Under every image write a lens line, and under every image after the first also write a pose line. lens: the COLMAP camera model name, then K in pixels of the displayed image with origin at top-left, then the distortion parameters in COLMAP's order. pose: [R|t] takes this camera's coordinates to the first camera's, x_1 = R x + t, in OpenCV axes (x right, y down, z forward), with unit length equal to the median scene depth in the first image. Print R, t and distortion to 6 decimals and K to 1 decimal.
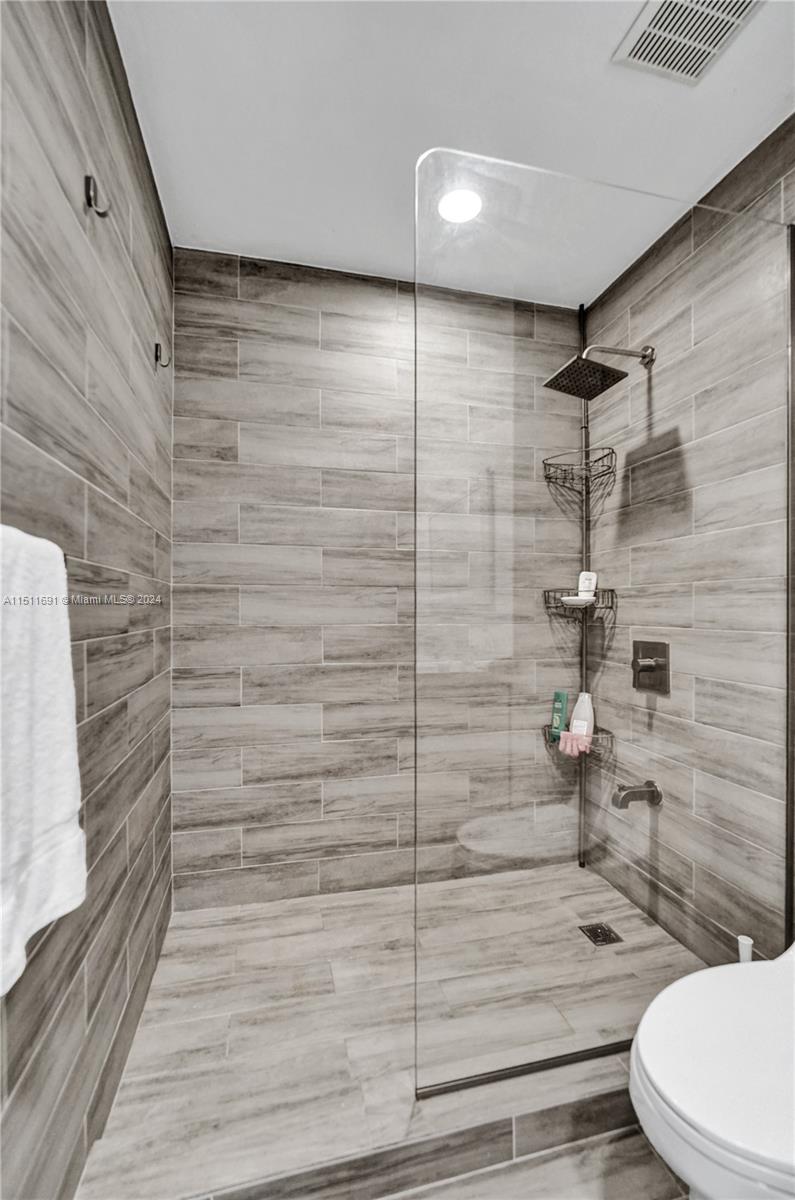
lens RADIAL K [[513.4, 0, 398.7], [0, 513.4, 580.7], [0, 0, 1]] dist [-0.004480, -0.000182]
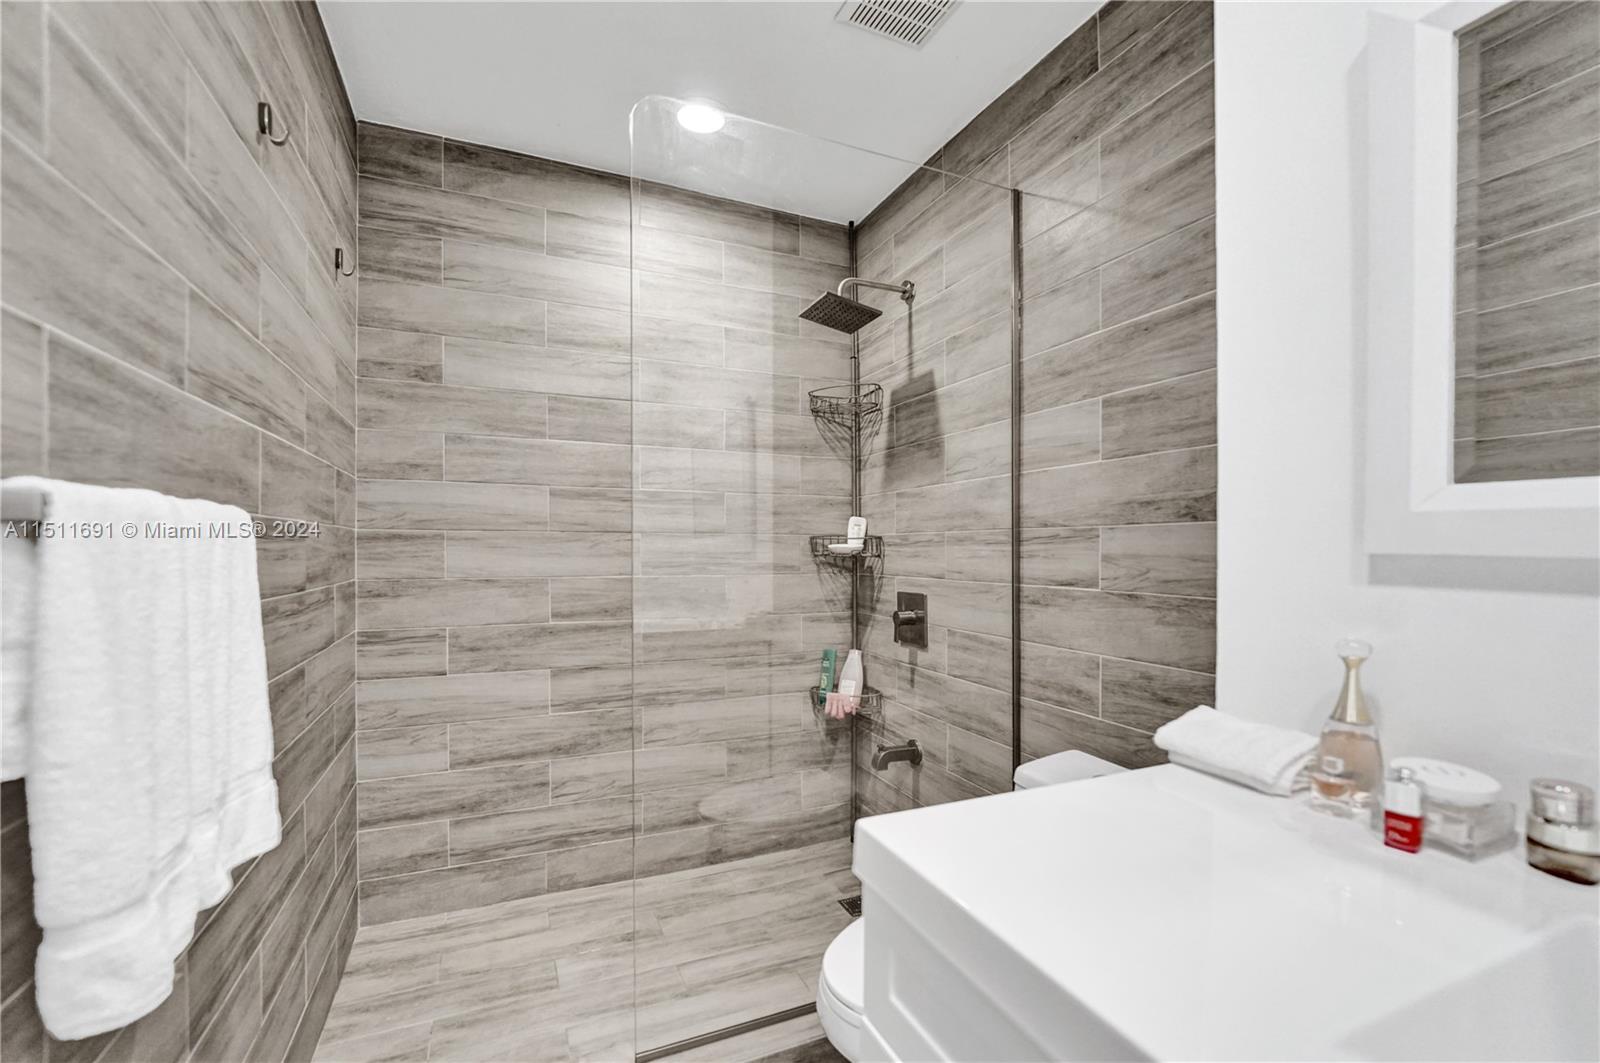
lens RADIAL K [[677.4, 0, 799.0], [0, 677.4, 527.5], [0, 0, 1]] dist [-0.004318, -0.000432]
pose [[0.985444, 0.005598, 0.169906, 0.073498], [-0.009306, 0.999735, 0.021032, -0.025894], [-0.169743, -0.022307, 0.985236, -0.190008]]
